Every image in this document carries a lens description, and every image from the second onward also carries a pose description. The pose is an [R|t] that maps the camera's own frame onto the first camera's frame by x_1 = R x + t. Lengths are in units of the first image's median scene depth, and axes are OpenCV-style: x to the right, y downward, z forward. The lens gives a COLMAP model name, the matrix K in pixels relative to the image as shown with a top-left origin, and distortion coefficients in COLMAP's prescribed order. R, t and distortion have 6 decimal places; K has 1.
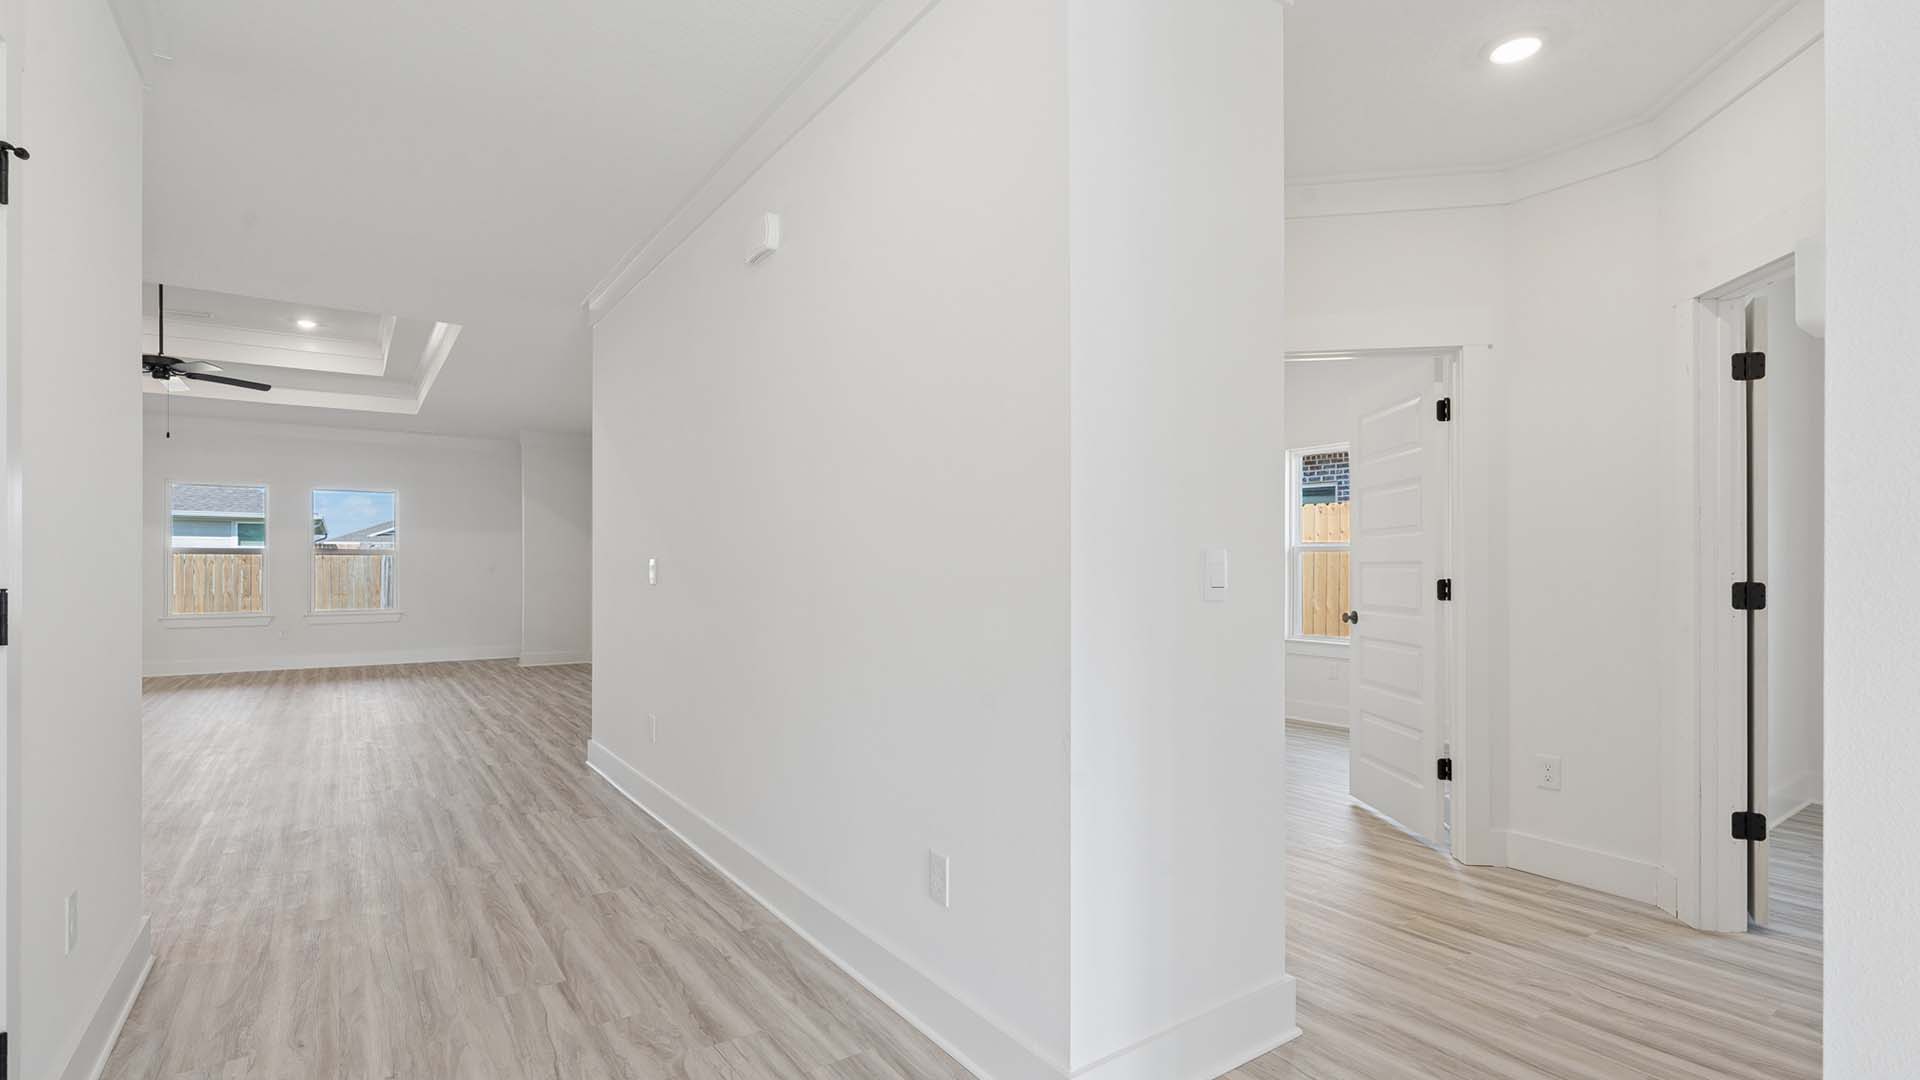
lens RADIAL K [[883.4, 0, 946.4], [0, 883.4, 569.9], [0, 0, 1]] dist [0.002443, 0.001469]
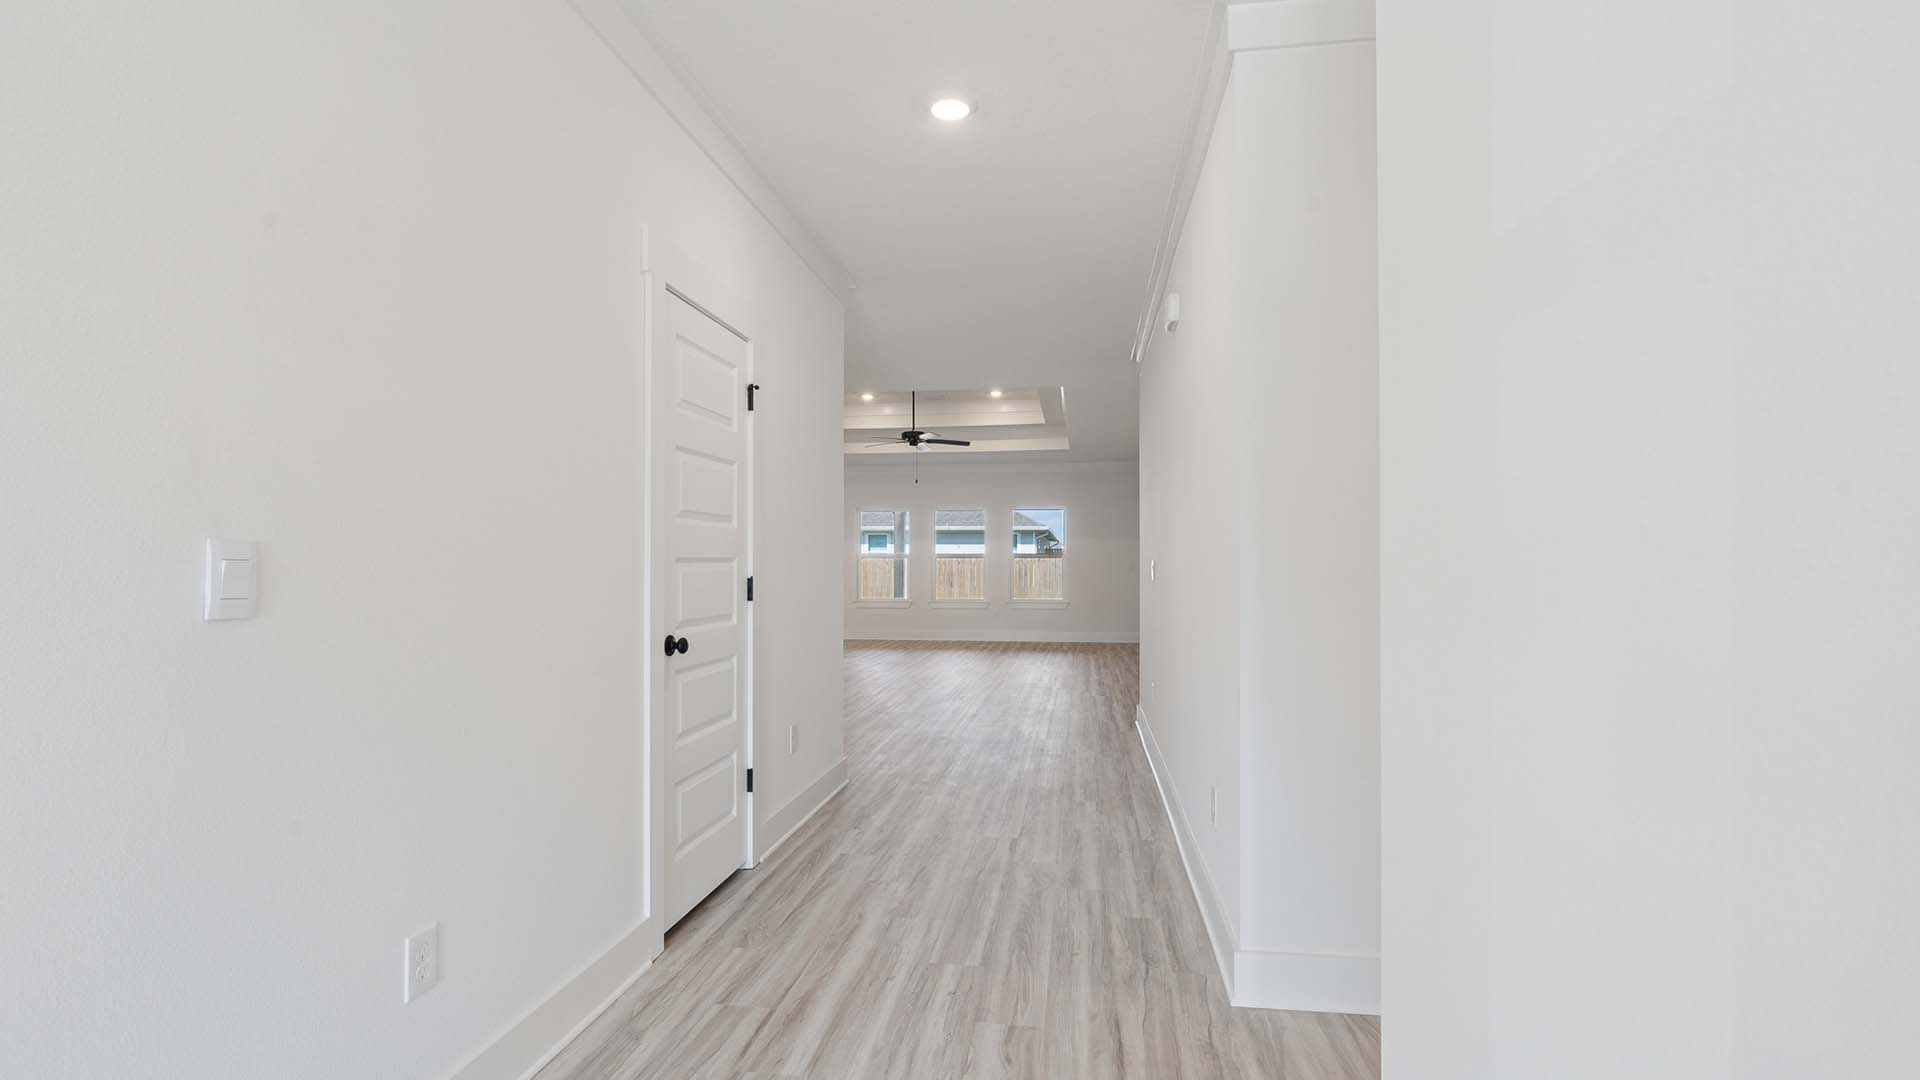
lens RADIAL K [[883.4, 0, 960.5], [0, 883.4, 542.1], [0, 0, 1]] dist [0.002443, 0.001469]
pose [[0.736830, -0.015488, -0.675901, 0.401252], [-0.006822, 0.999516, -0.030341, 0.002597], [0.676044, 0.026967, 0.736368, -0.148772]]
